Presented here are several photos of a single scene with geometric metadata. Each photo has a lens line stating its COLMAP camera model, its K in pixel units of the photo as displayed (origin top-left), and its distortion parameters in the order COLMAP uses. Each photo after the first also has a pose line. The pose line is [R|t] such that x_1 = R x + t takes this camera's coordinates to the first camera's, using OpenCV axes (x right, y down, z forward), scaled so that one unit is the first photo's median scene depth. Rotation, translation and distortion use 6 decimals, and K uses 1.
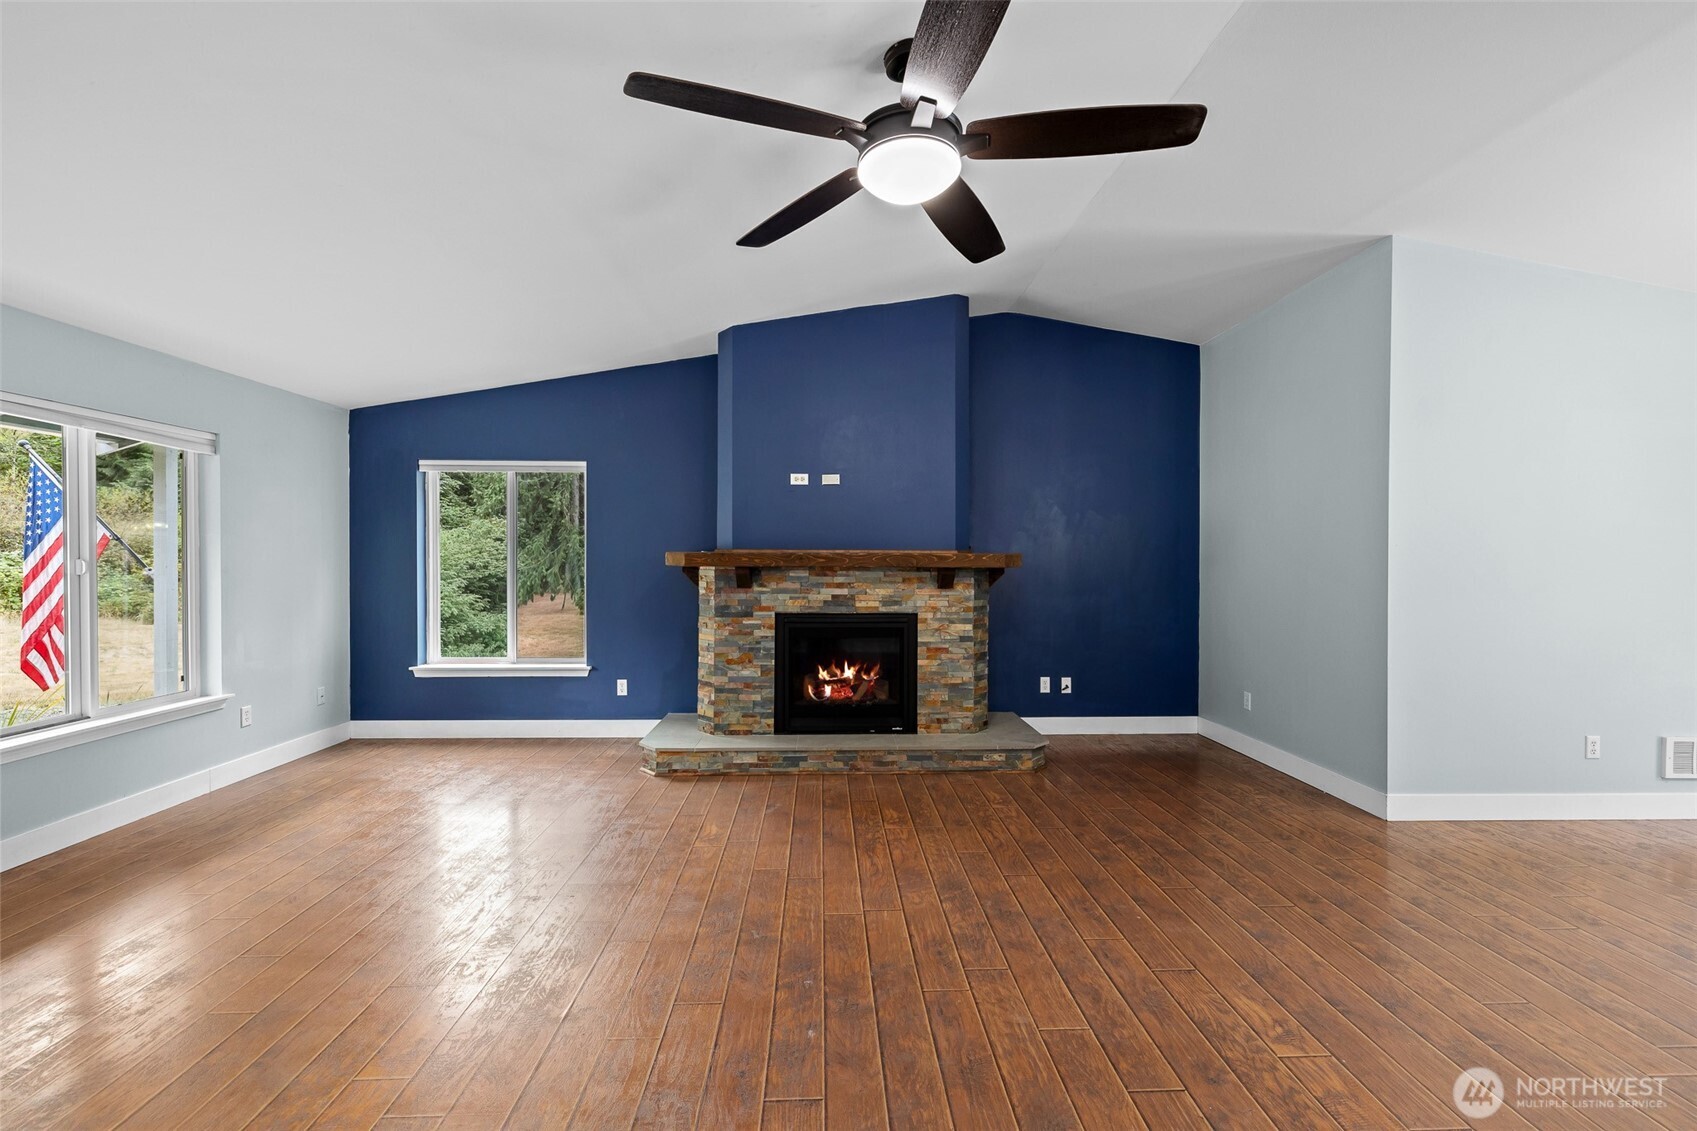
lens RADIAL K [[714.8, 0, 837.1], [0, 714.8, 559.0], [0, 0, 1]] dist [0.001168, 0.000245]
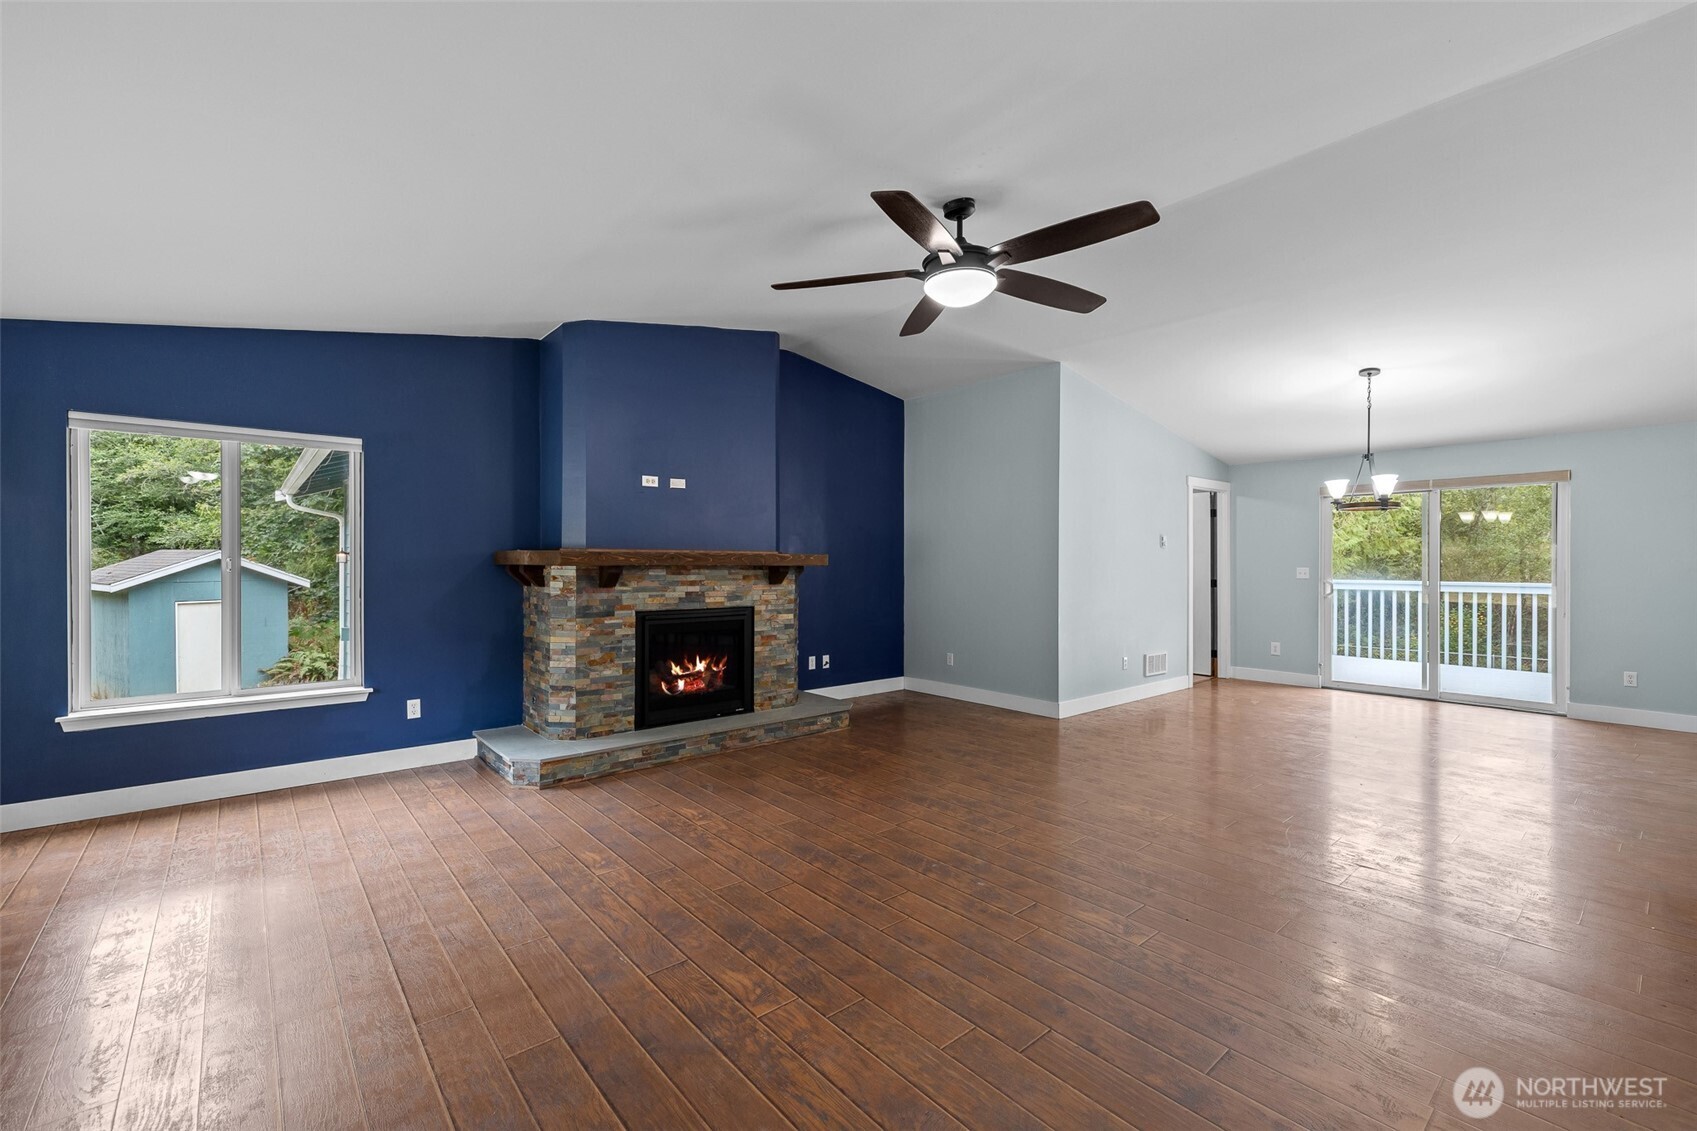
lens RADIAL K [[714.8, 0, 842.3], [0, 714.8, 564.5], [0, 0, 1]] dist [0.001168, 0.000245]
pose [[0.781663, -0.001456, 0.623699, -0.491689], [-0.001018, 0.999993, 0.003610, 0.004677], [-0.623700, -0.003457, 0.781656, 0.020177]]
